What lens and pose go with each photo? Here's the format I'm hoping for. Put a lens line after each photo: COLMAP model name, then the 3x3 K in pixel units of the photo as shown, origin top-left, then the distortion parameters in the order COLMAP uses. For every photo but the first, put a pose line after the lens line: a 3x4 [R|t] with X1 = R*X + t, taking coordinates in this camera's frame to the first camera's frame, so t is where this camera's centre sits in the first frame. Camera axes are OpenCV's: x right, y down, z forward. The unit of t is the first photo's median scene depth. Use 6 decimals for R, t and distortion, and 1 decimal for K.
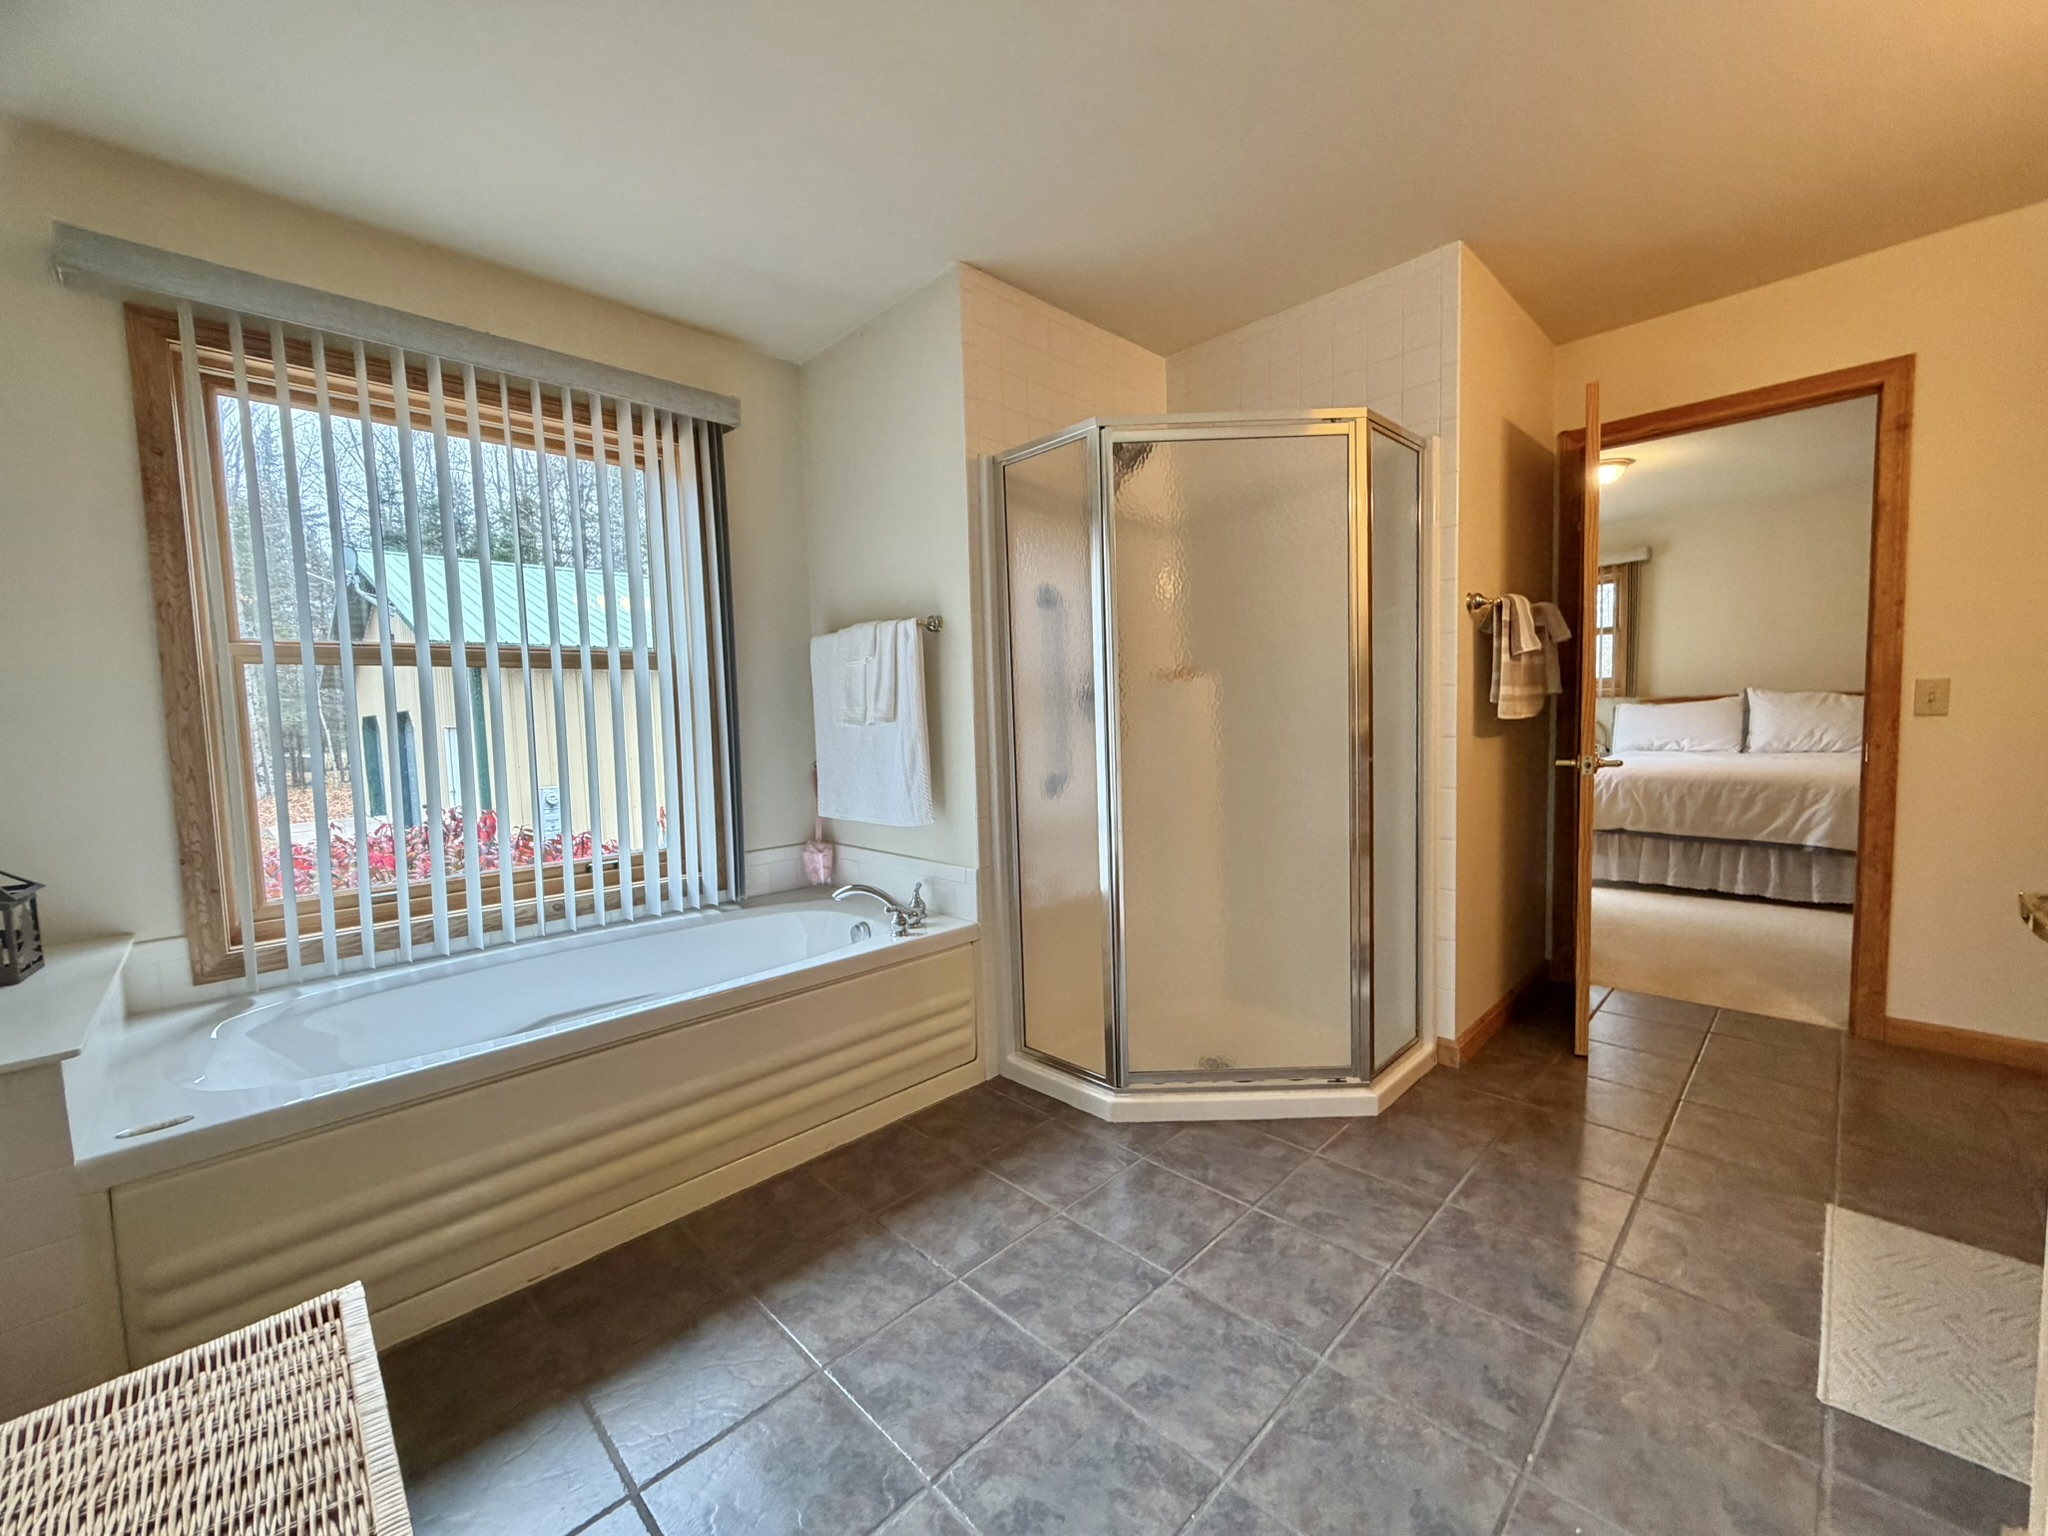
lens RADIAL K [[817.1, 0, 1020.9], [0, 817.1, 769.7], [0, 0, 1]] dist [-0.001119, 0.000574]
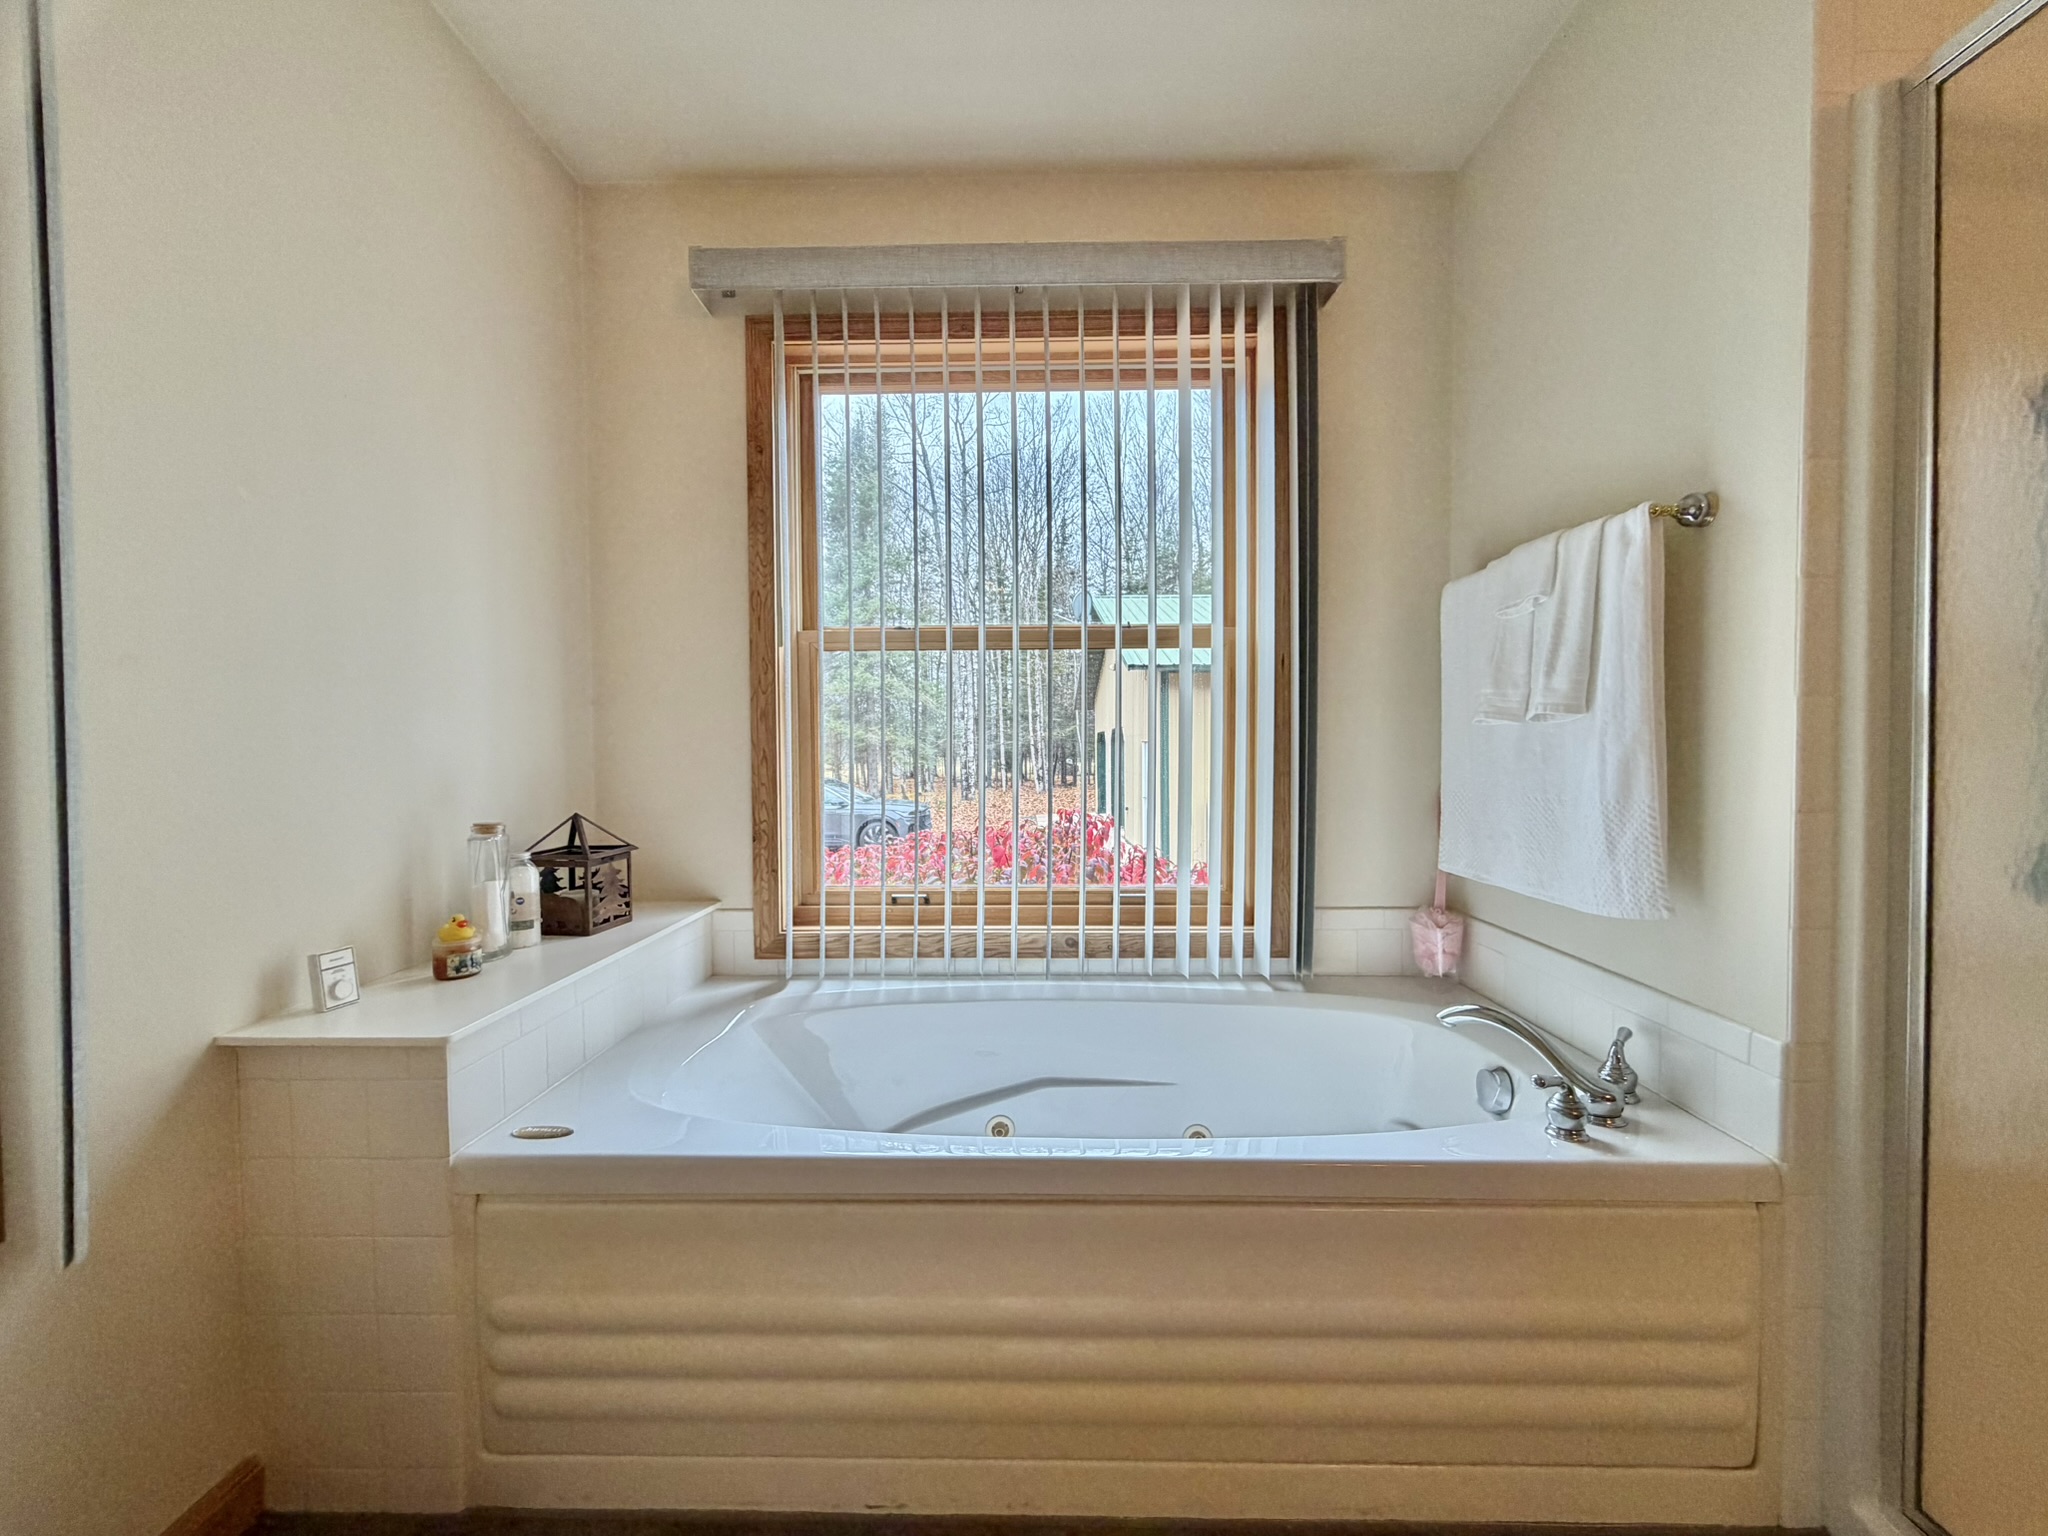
lens RADIAL K [[817.1, 0, 1020.9], [0, 817.1, 769.7], [0, 0, 1]] dist [-0.001119, 0.000574]
pose [[0.699945, 0.044545, -0.712806, -0.035750], [-0.065218, 0.997870, -0.001682, 0.003206], [0.711213, 0.047665, 0.701359, 0.401572]]
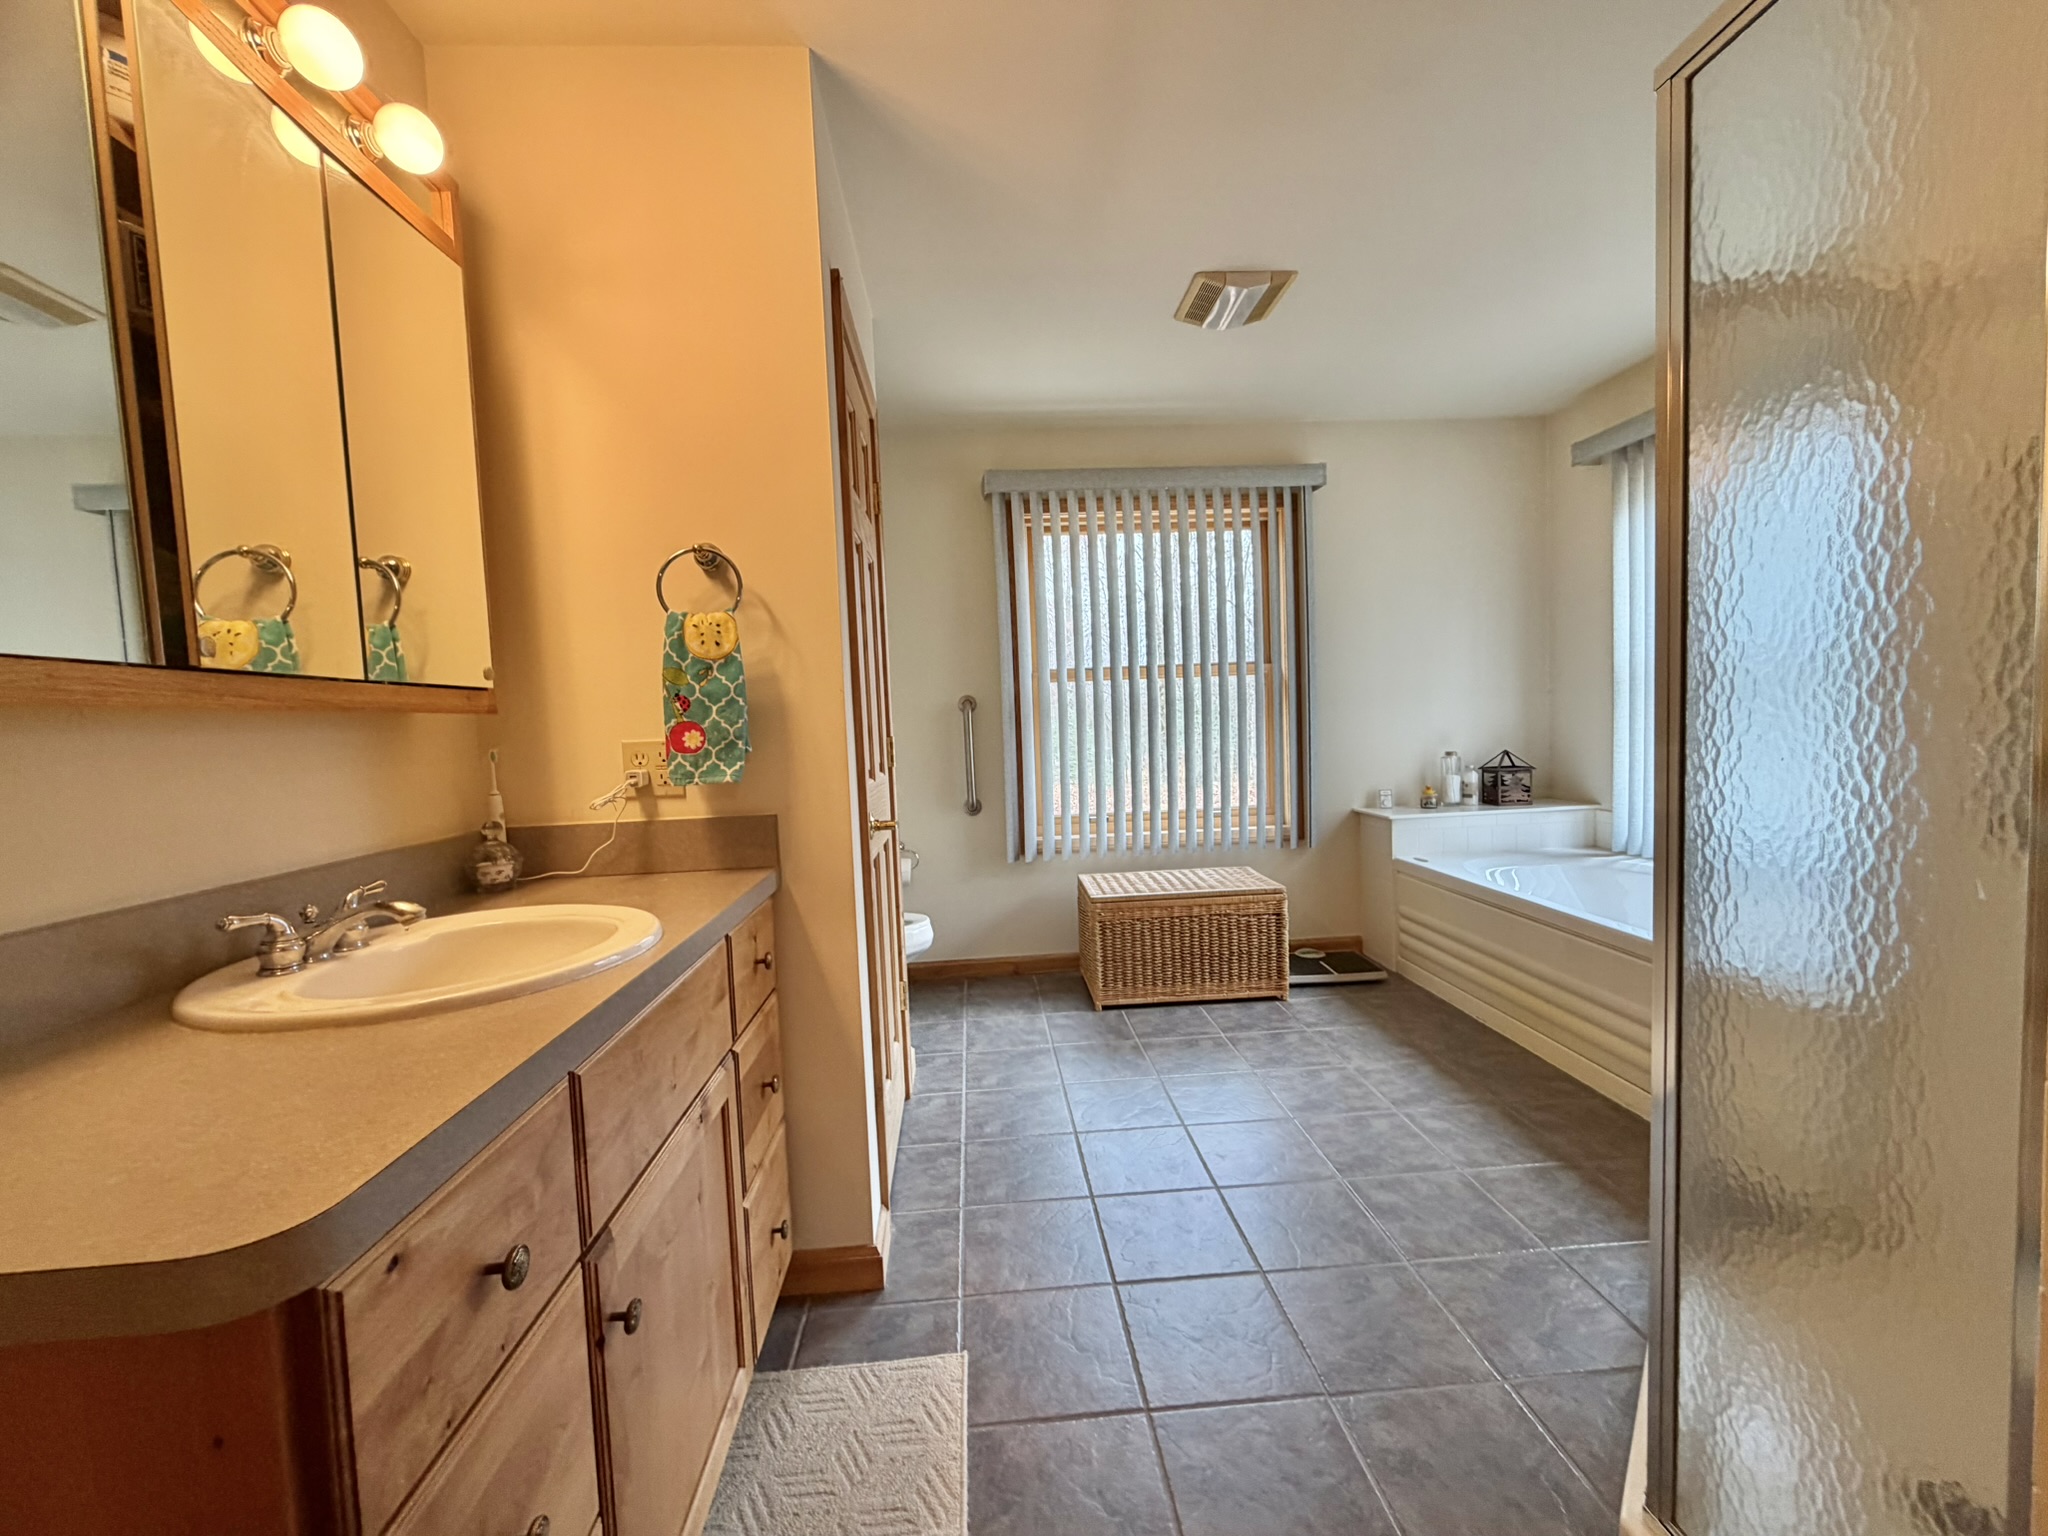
lens RADIAL K [[817.1, 0, 1020.9], [0, 817.1, 769.7], [0, 0, 1]] dist [-0.001119, 0.000574]
pose [[-0.650074, 0.103820, -0.752745, 0.914551], [0.004432, 0.991123, 0.132871, -0.103016], [0.759858, 0.083040, -0.644764, 0.927086]]
